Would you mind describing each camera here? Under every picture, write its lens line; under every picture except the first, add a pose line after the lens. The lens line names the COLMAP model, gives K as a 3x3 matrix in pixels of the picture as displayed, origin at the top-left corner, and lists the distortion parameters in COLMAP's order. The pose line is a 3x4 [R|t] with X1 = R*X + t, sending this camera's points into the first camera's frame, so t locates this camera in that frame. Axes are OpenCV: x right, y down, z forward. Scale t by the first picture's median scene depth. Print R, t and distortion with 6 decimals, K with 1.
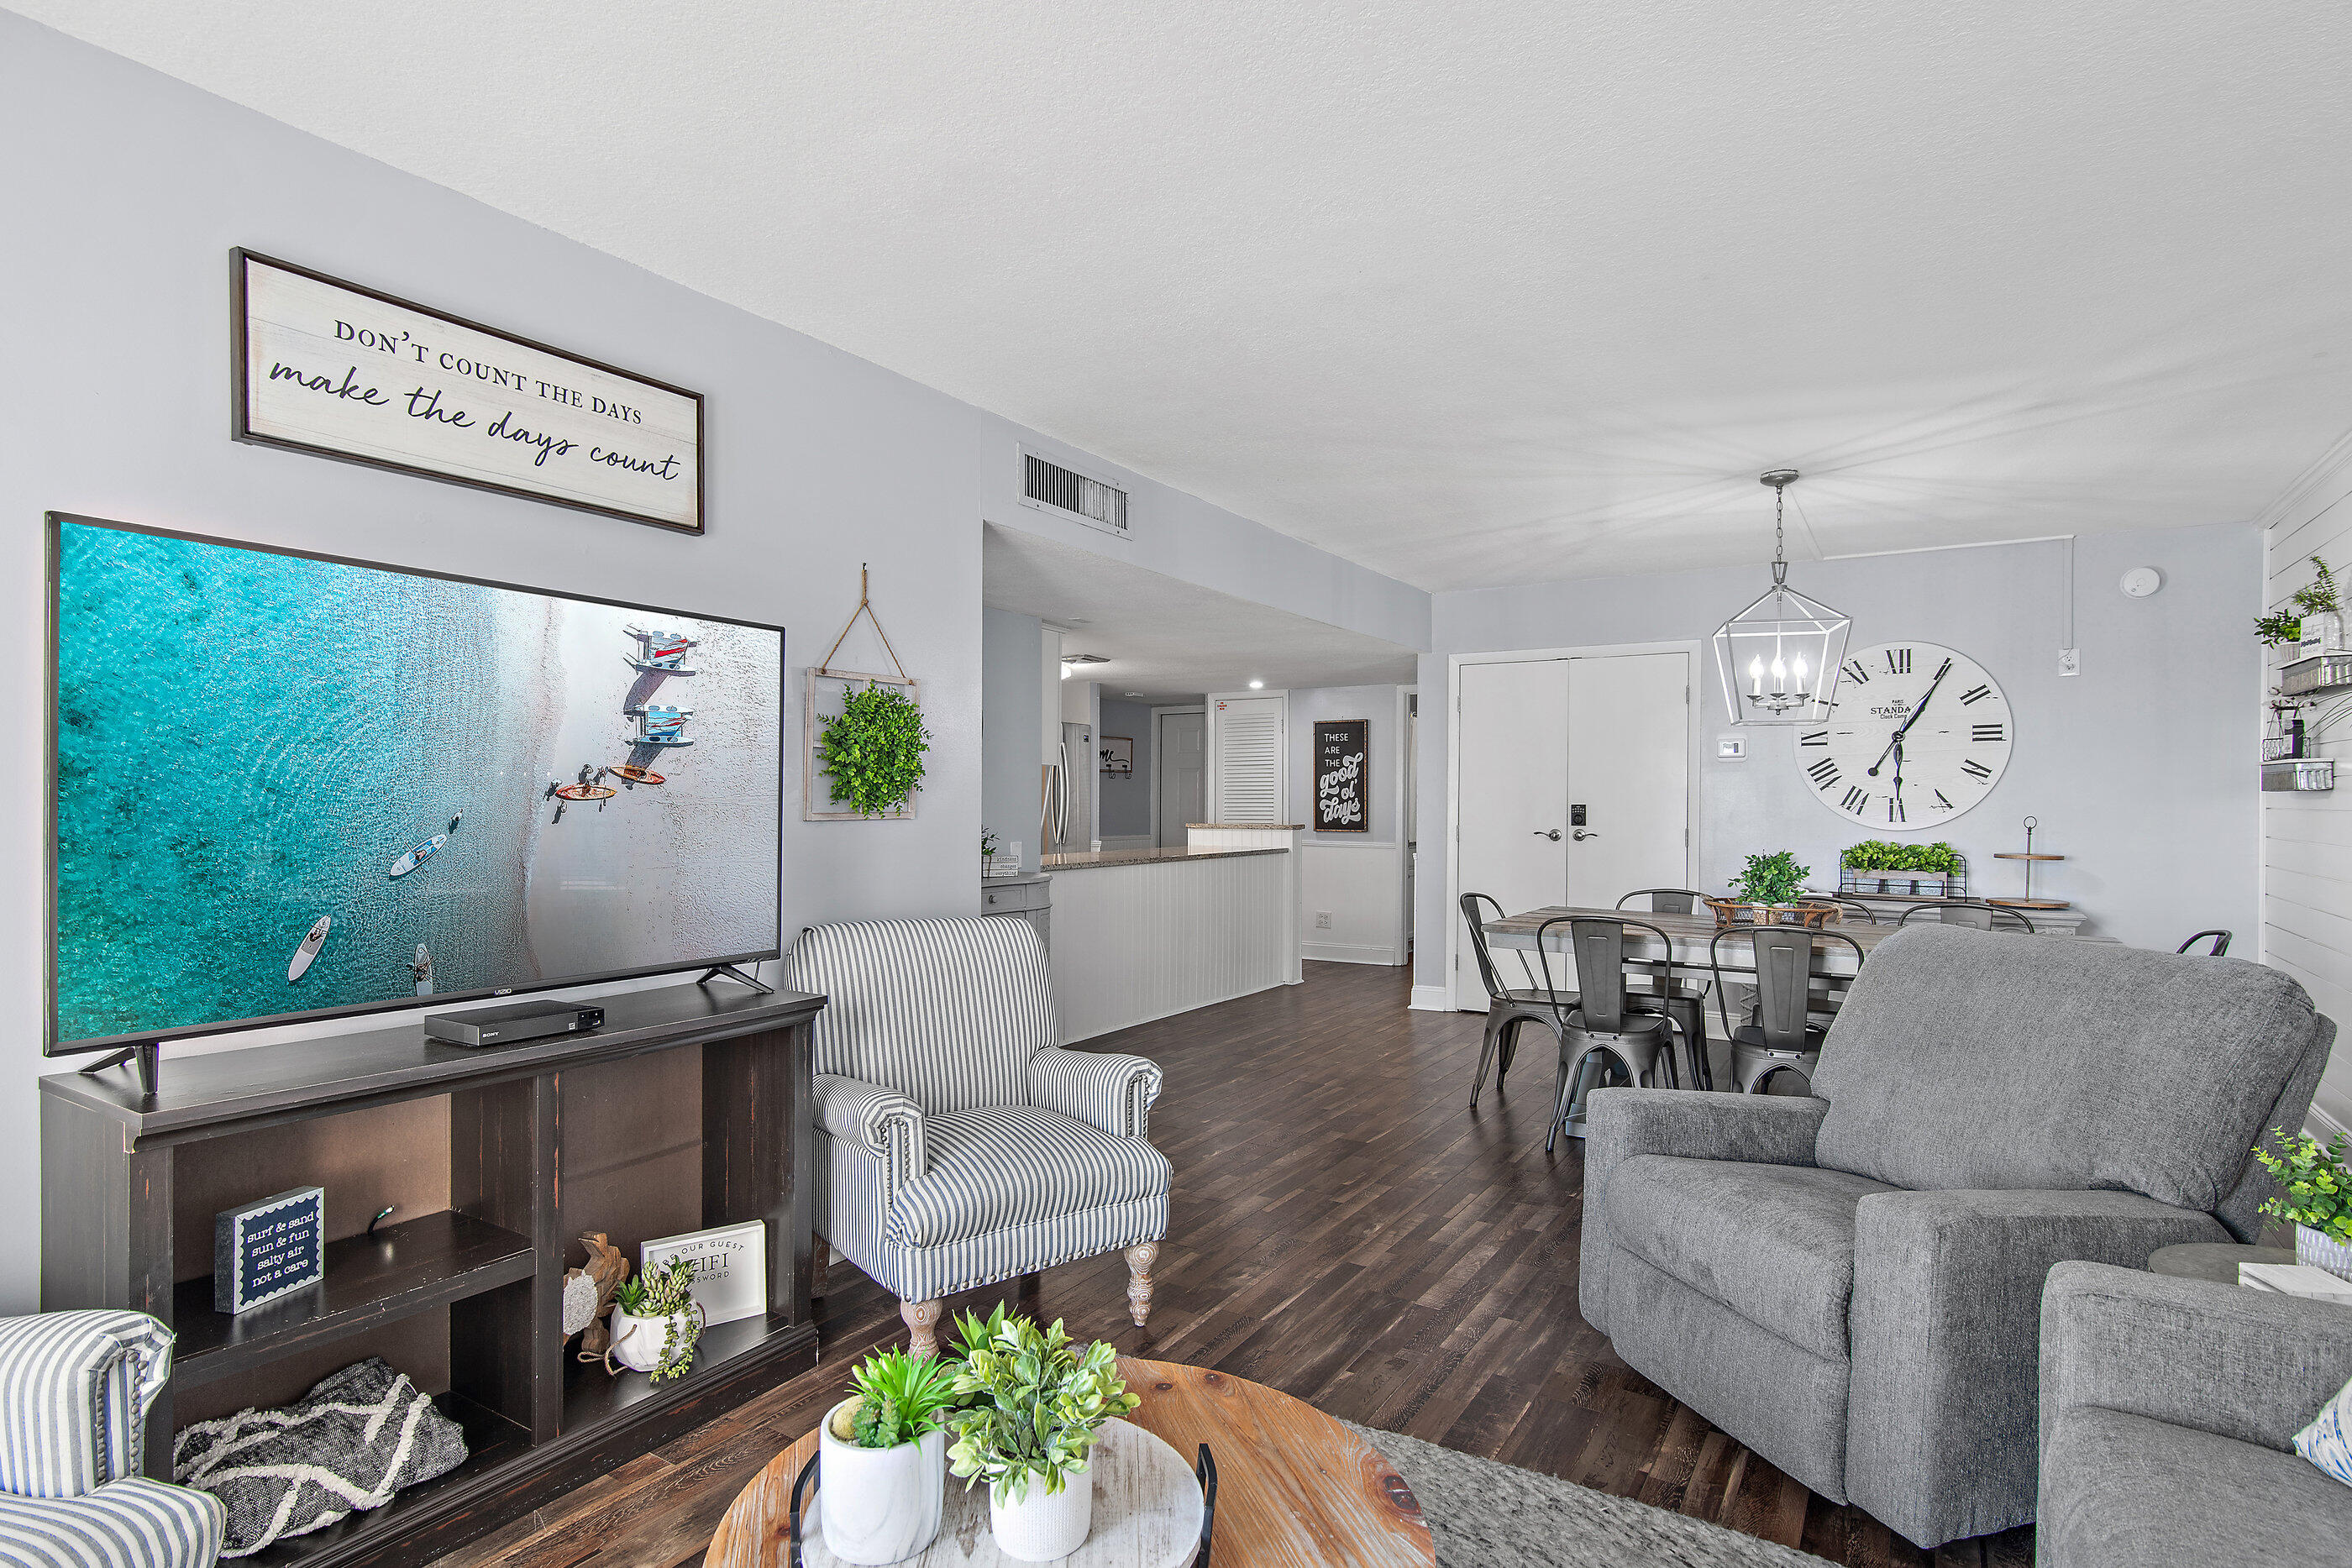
lens RADIAL K [[1201.3, 0, 1169.1], [0, 1201.3, 816.5], [0, 0, 1]] dist [-0.001617, -0.000346]
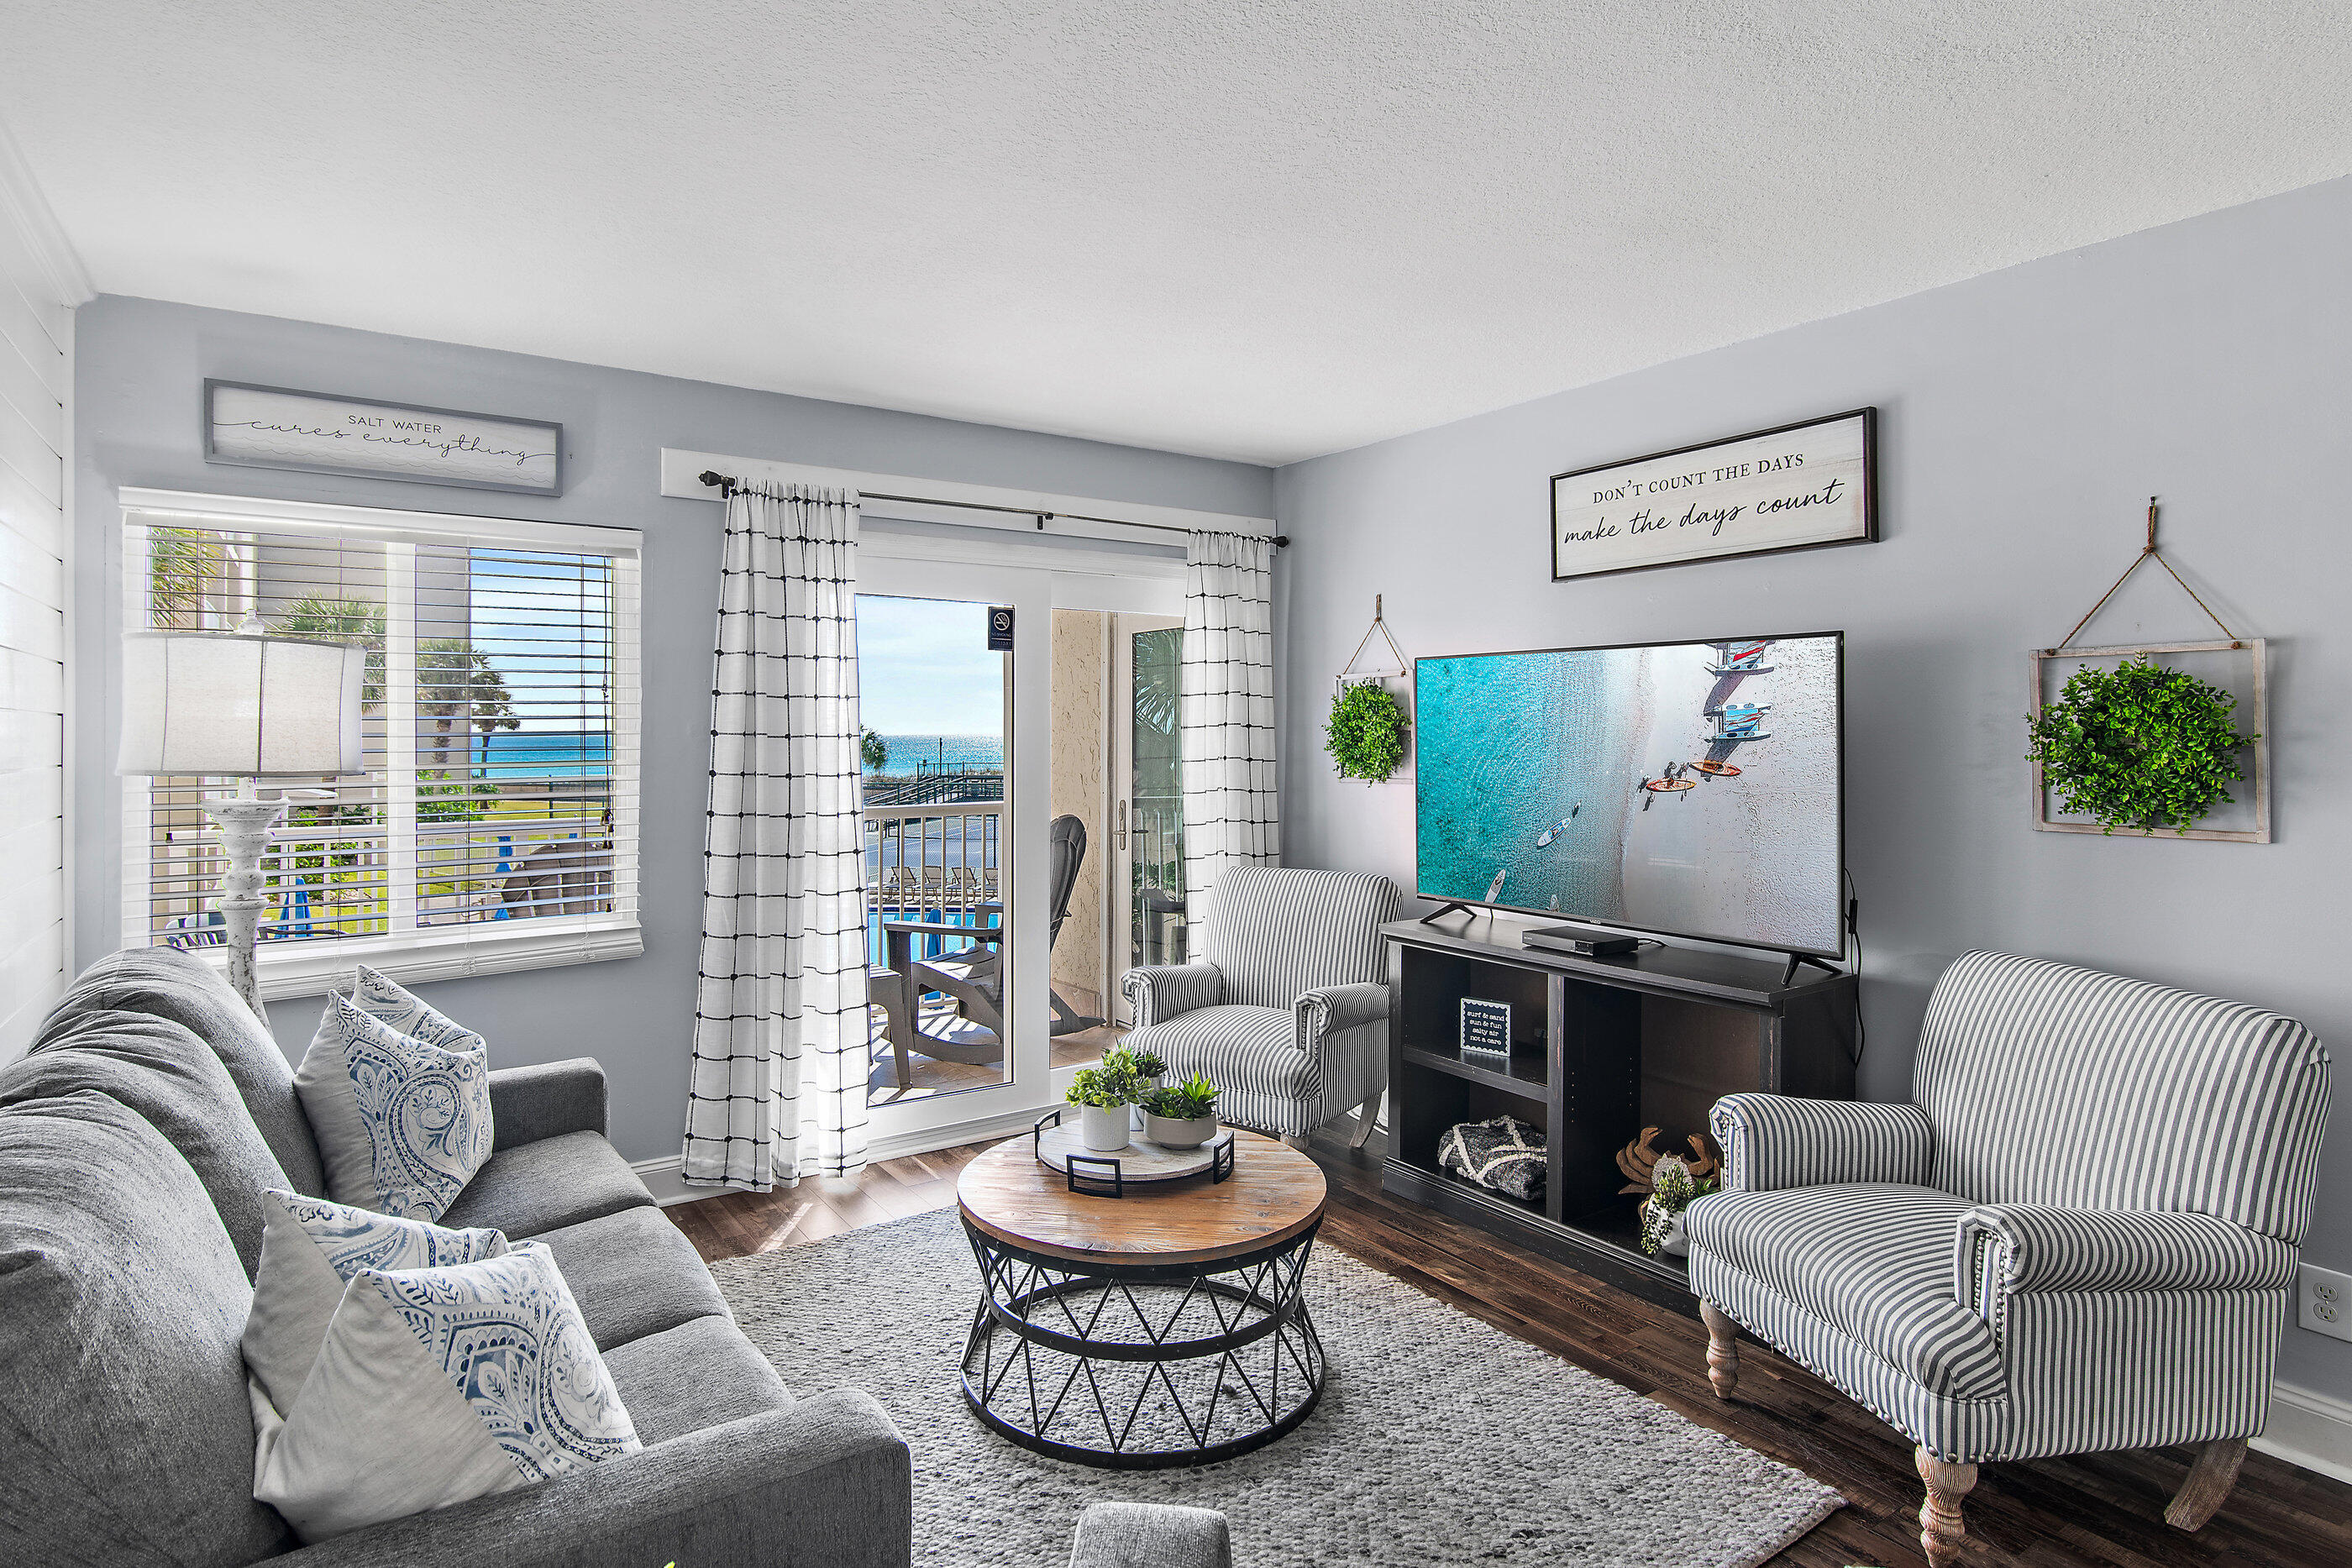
lens RADIAL K [[1228.4, 0, 1148.3], [0, 1228.4, 733.7], [0, 0, 1]] dist [0.000979, 0.001197]
pose [[-0.412344, -0.000621, -0.911028, 0.408704], [-0.013276, 0.999898, 0.005328, -0.032437], [0.910931, 0.014292, -0.412310, 0.428868]]
